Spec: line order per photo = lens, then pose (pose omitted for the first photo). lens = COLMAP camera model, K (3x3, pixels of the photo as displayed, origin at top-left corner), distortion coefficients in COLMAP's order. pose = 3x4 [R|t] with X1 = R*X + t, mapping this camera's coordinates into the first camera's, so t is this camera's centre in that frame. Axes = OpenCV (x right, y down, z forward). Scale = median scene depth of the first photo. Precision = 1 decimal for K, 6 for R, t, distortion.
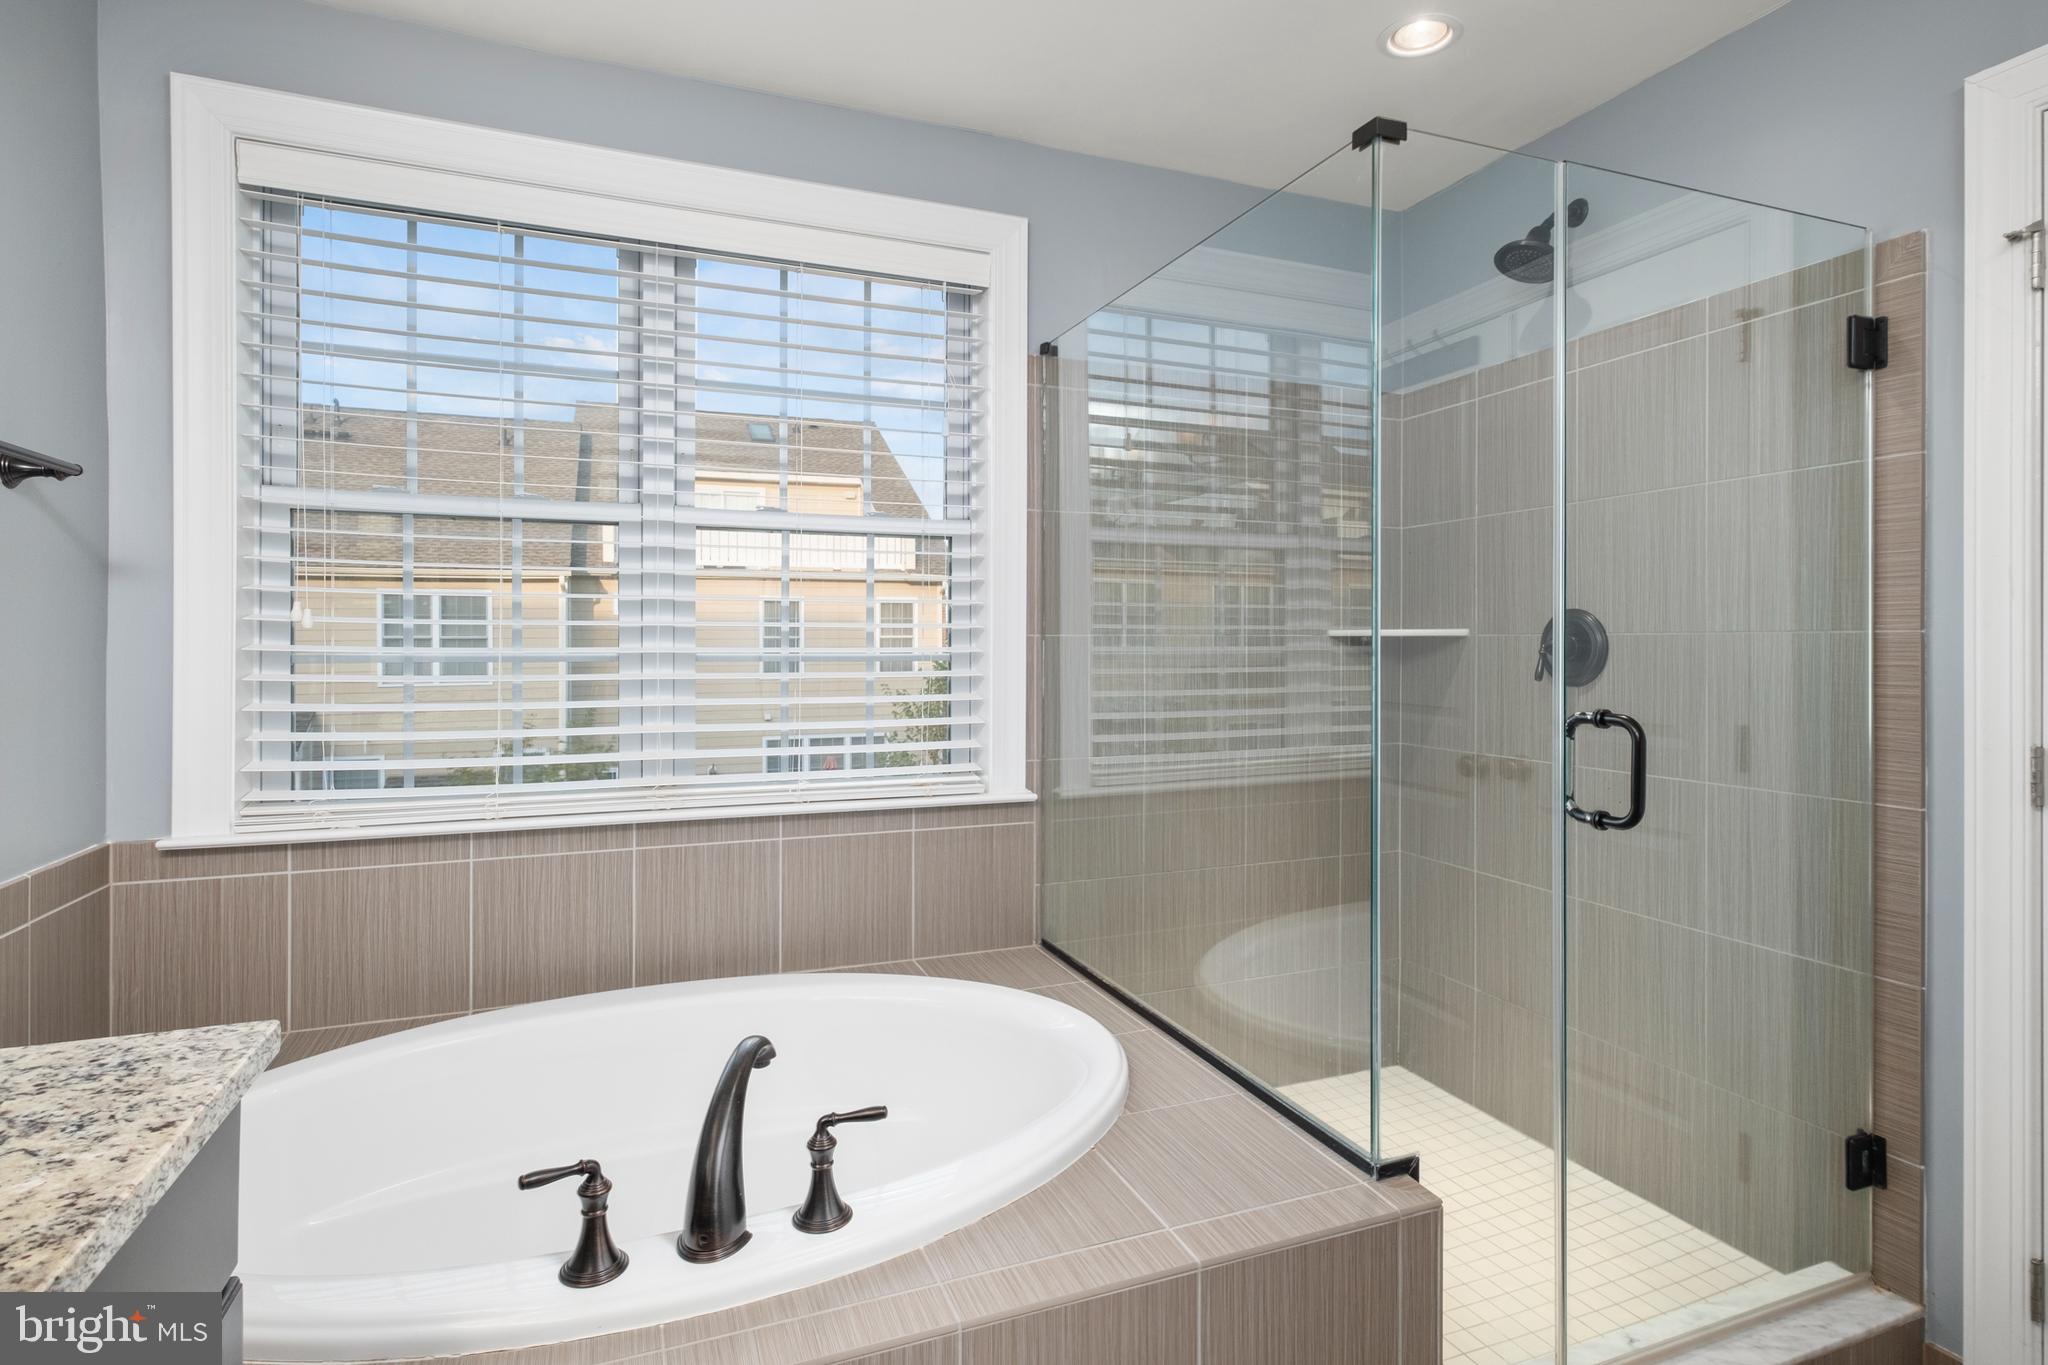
lens RADIAL K [[980.7, 0, 1018.9], [0, 980.7, 683.2], [0, 0, 1]] dist [-0.014063, -0.000977]
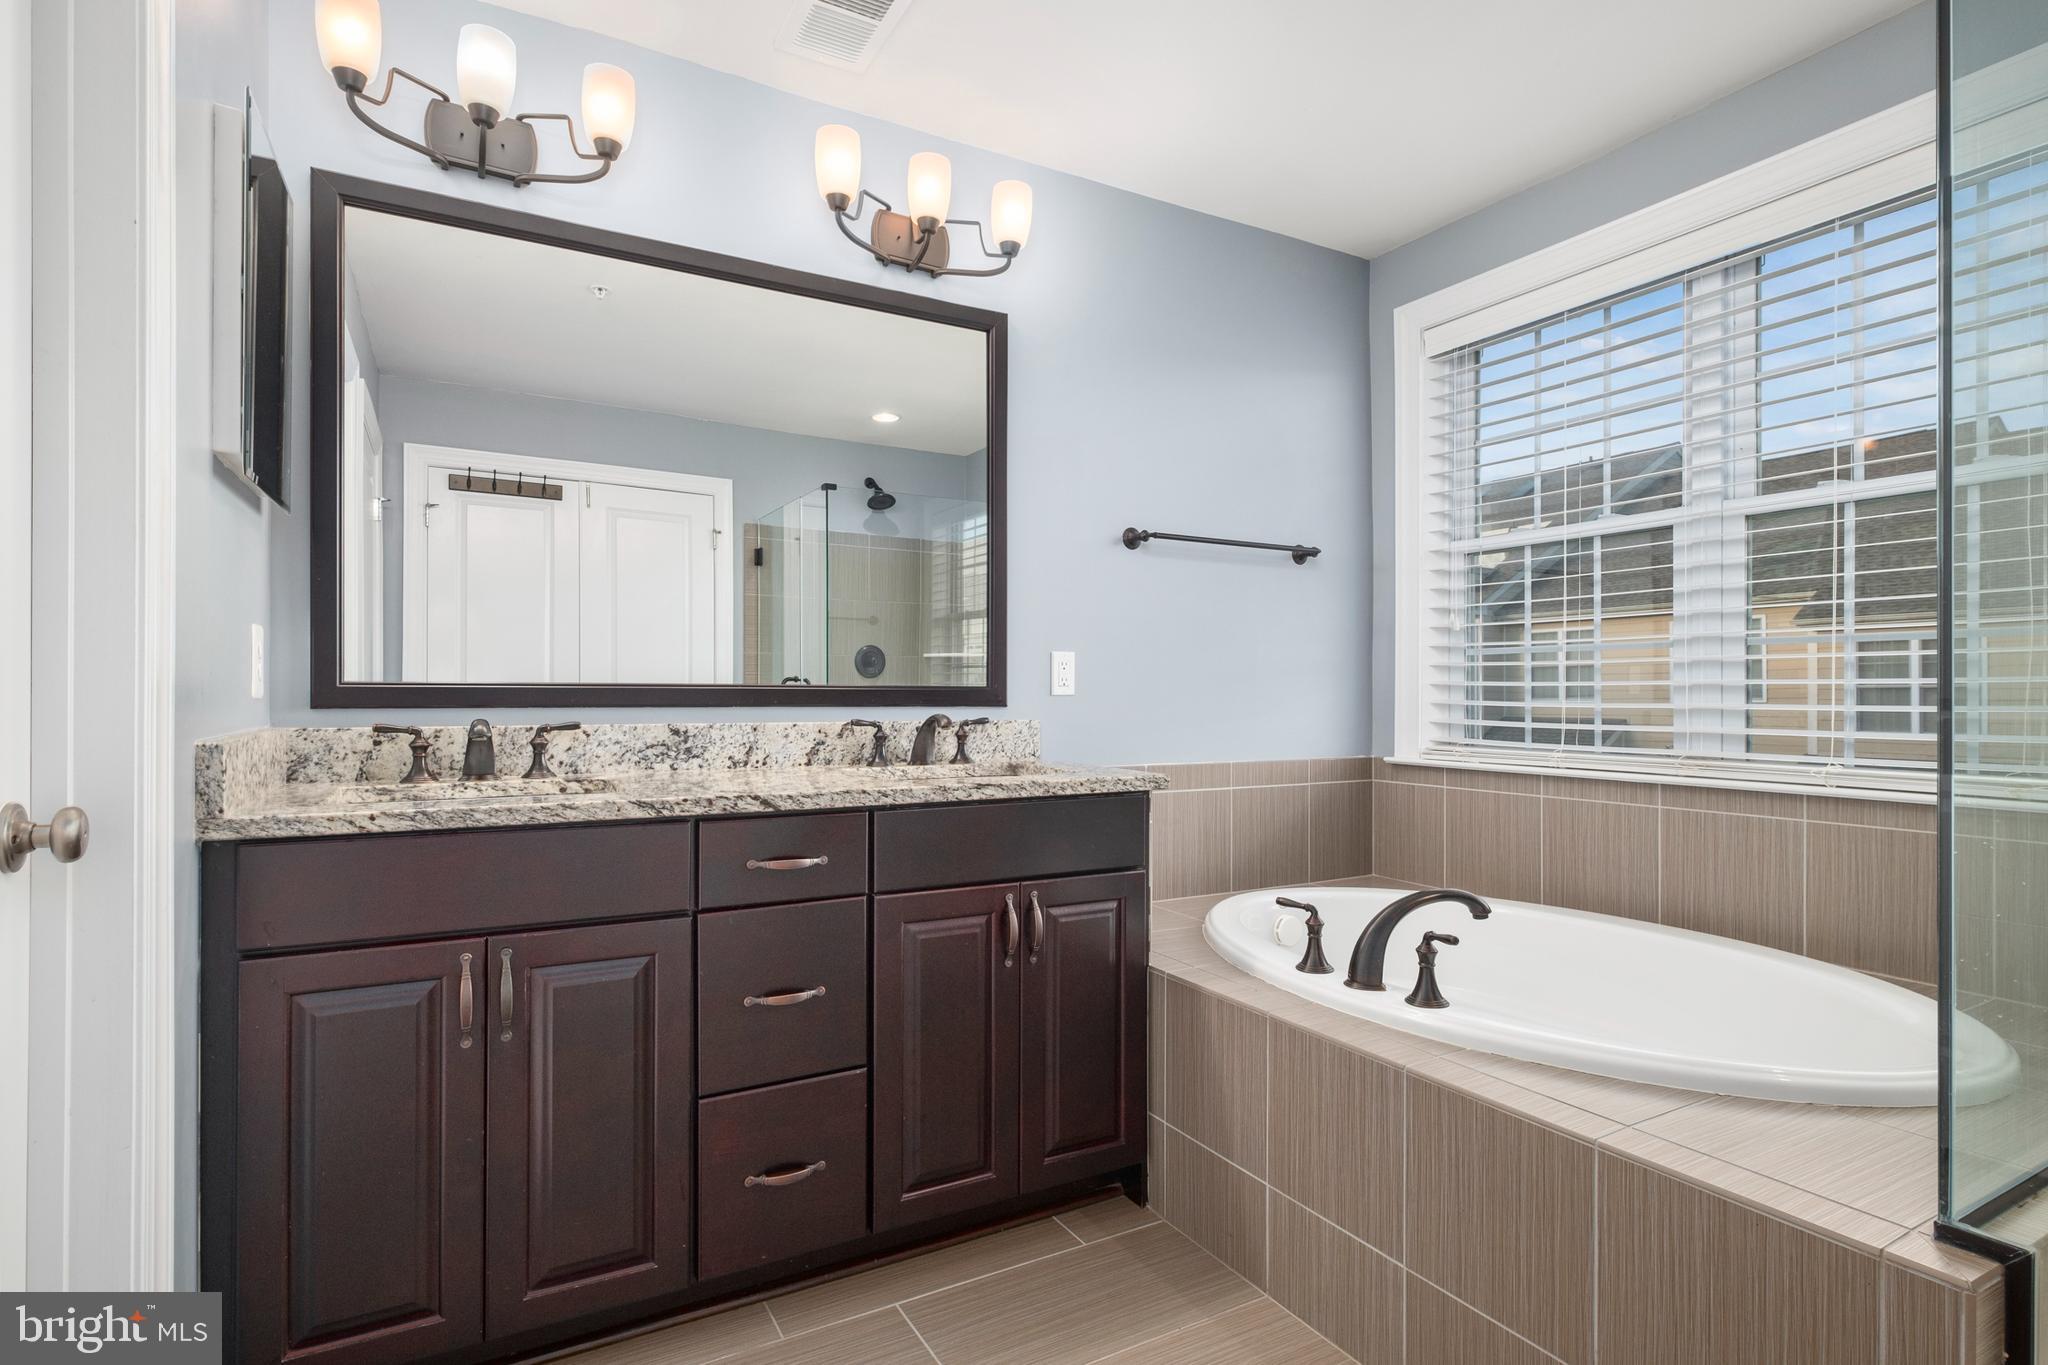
lens RADIAL K [[1028.1, 0, 1021.7], [0, 1028.1, 683.6], [0, 0, 1]] dist [-0.001742, -0.000949]
pose [[0.123873, -0.007603, -0.992269, 0.734150], [-0.024039, 0.999654, -0.010661, 0.058081], [0.992007, 0.025173, 0.123647, 0.109910]]
